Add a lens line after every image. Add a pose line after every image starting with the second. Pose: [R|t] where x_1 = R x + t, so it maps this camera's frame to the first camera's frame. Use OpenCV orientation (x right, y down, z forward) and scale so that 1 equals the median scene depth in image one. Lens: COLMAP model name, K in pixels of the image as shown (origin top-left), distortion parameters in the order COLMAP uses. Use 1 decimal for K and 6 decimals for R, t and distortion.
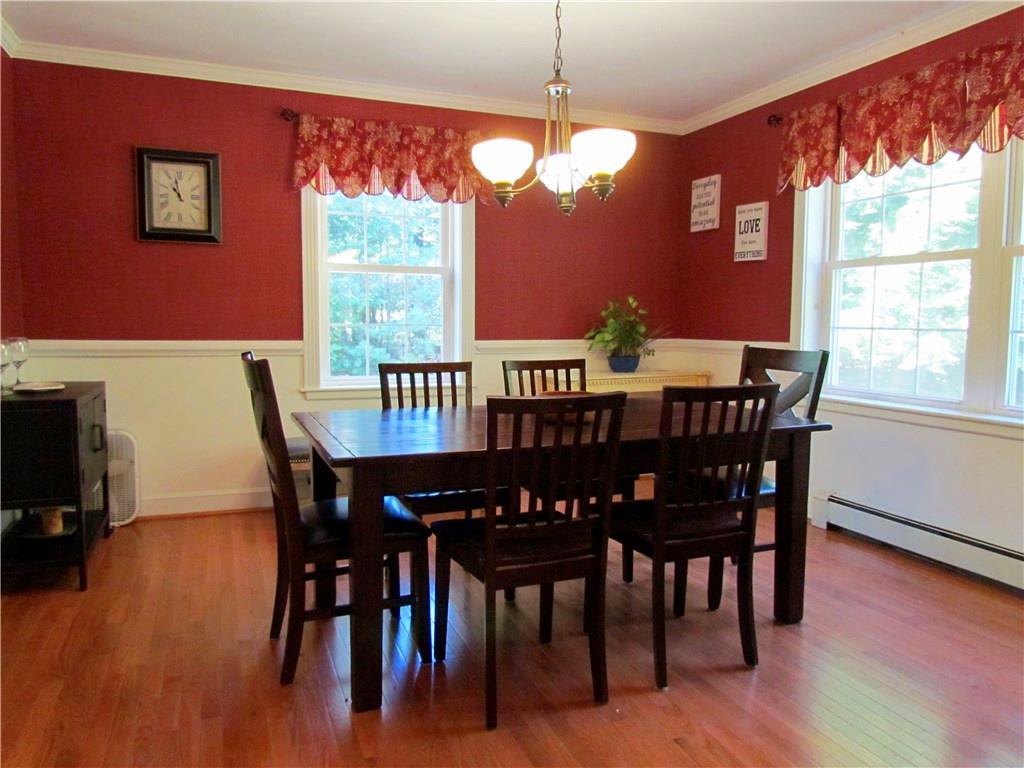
lens RADIAL K [[746.4, 0, 518.0], [0, 746.4, 386.3], [0, 0, 1]] dist [-0.007015, -0.000169]
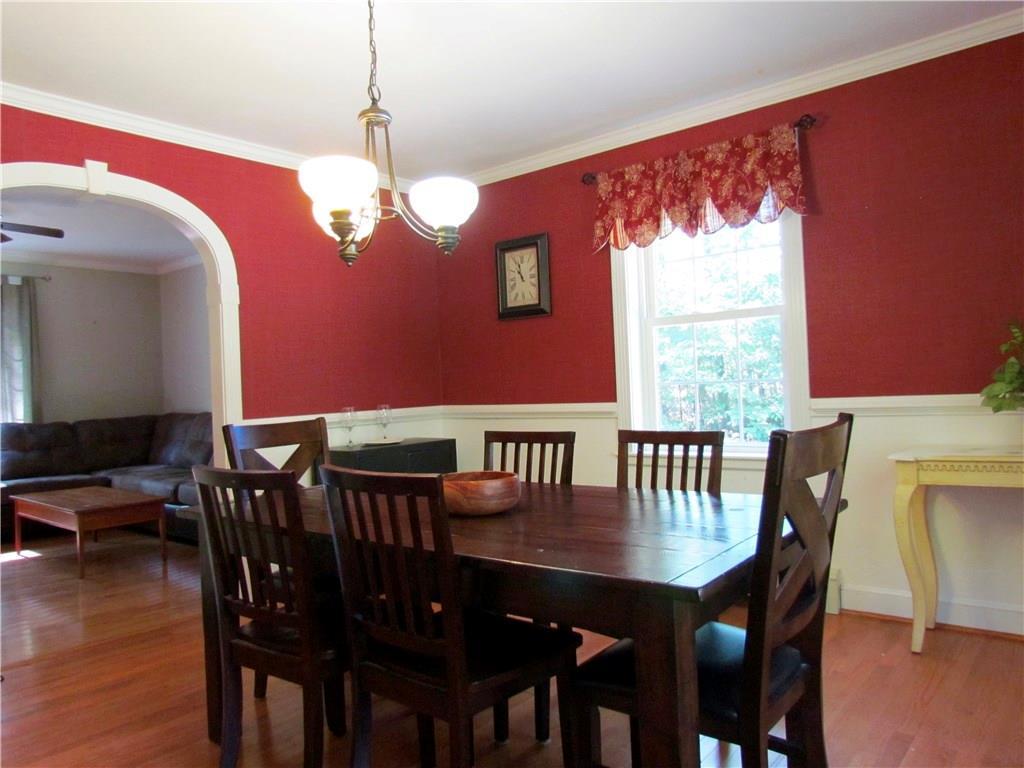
lens RADIAL K [[746.4, 0, 518.0], [0, 746.4, 386.3], [0, 0, 1]] dist [-0.007015, -0.000169]
pose [[0.469637, -0.029820, -0.882356, 0.520114], [-0.032250, 0.998183, -0.050899, -0.030177], [0.882271, 0.052360, 0.467822, 0.452084]]
